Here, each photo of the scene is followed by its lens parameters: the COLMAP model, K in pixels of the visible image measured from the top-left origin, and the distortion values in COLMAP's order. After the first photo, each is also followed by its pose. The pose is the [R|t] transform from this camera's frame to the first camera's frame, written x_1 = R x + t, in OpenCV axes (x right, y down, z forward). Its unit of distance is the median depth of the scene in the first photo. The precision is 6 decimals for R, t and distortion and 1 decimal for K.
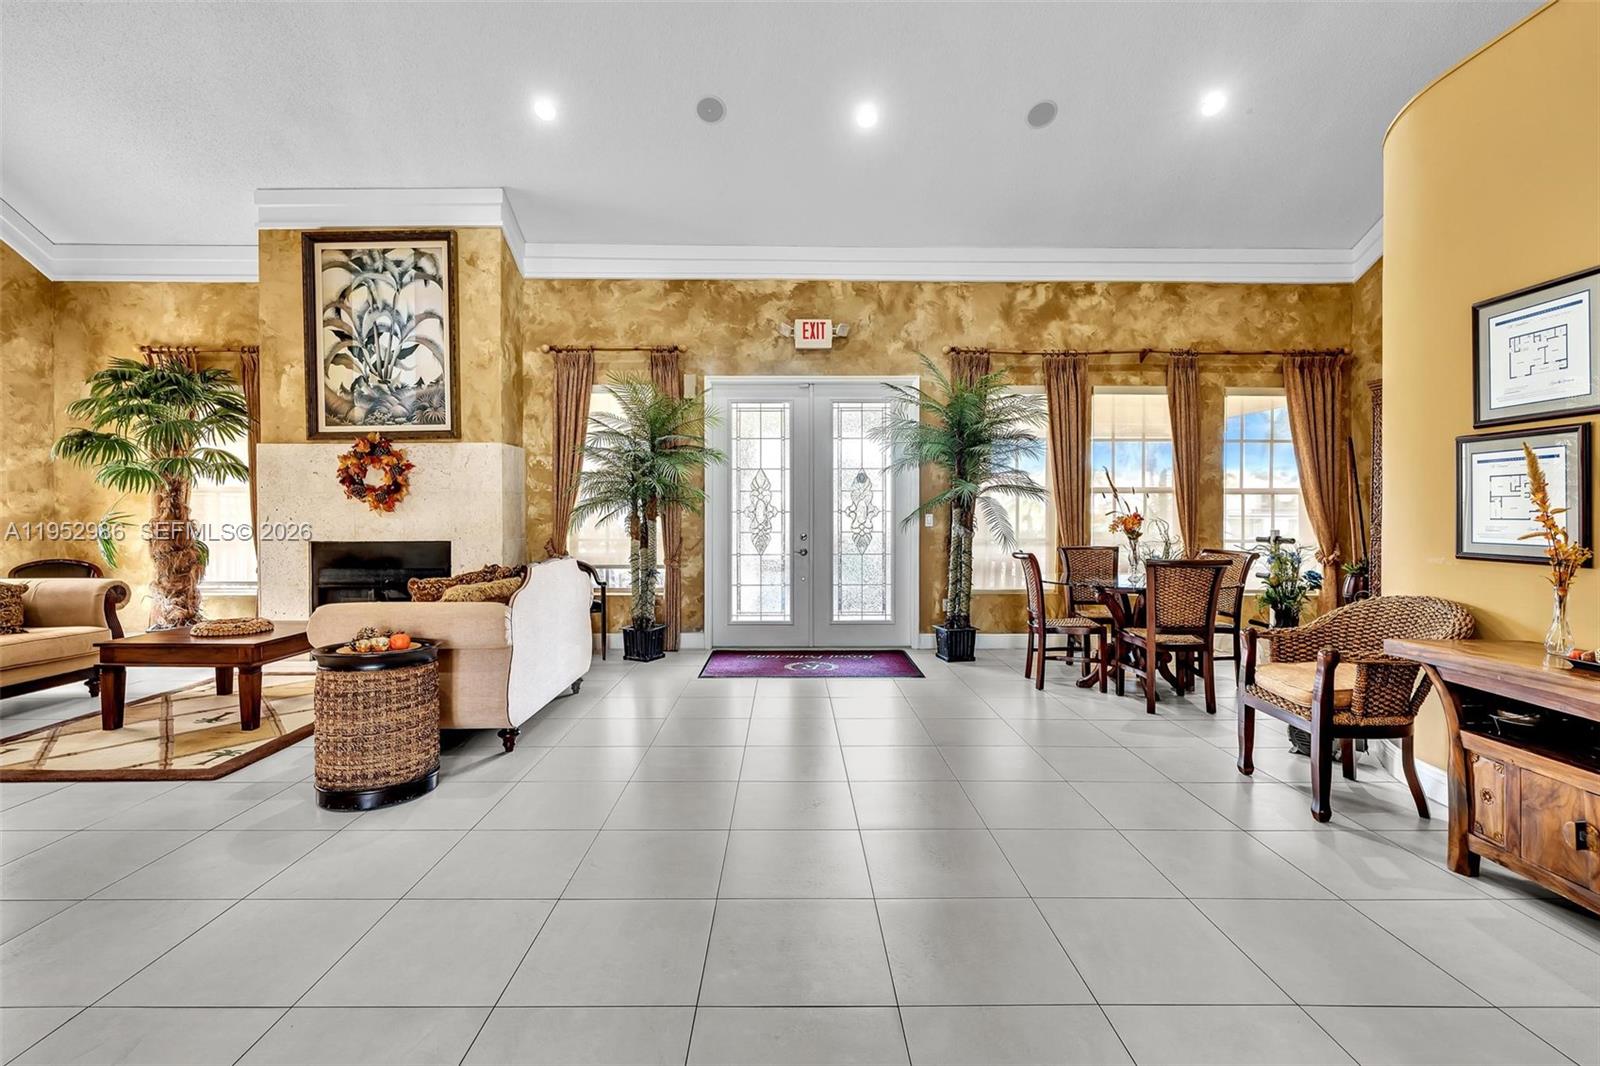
lens RADIAL K [[723.8, 0, 796.8], [0, 723.8, 523.2], [0, 0, 1]] dist [0.001413, 0.001005]
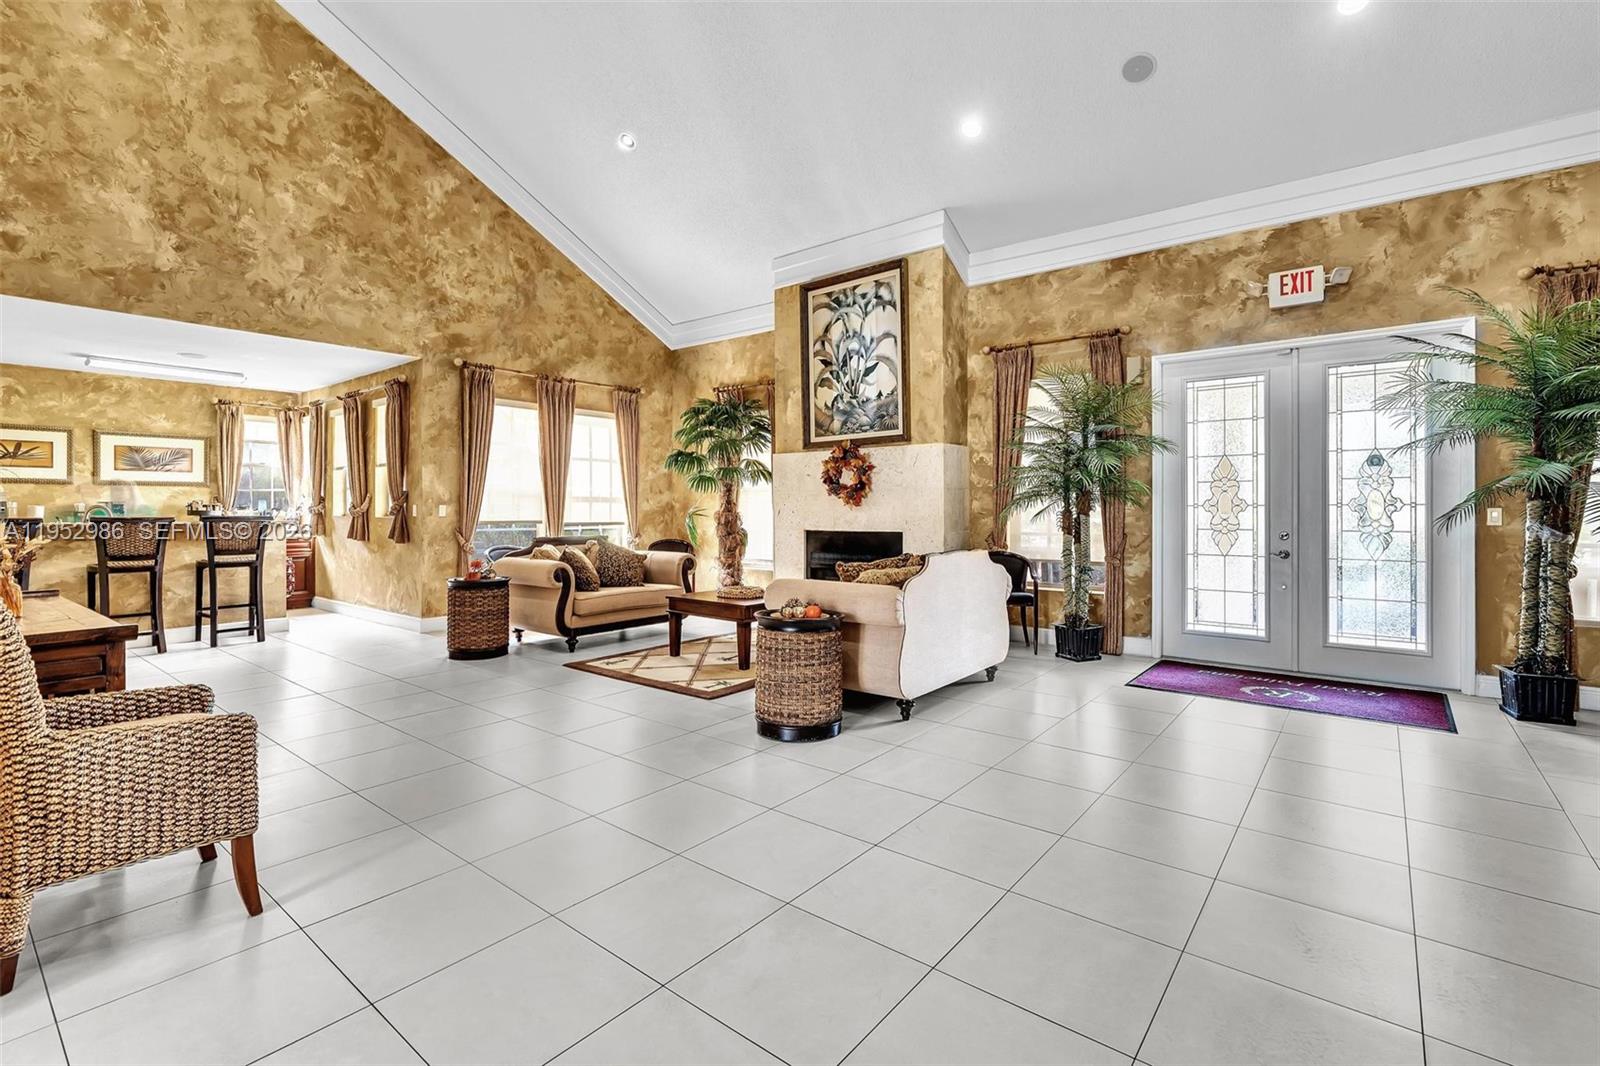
lens RADIAL K [[733.1, 0, 800.1], [0, 733.1, 510.5], [0, 0, 1]] dist [0.010320, 0.000448]
pose [[0.779526, 0.002066, -0.626367, 0.110797], [-0.007574, 0.999953, -0.006127, -0.000701], [0.626324, 0.009520, 0.779504, 0.005081]]
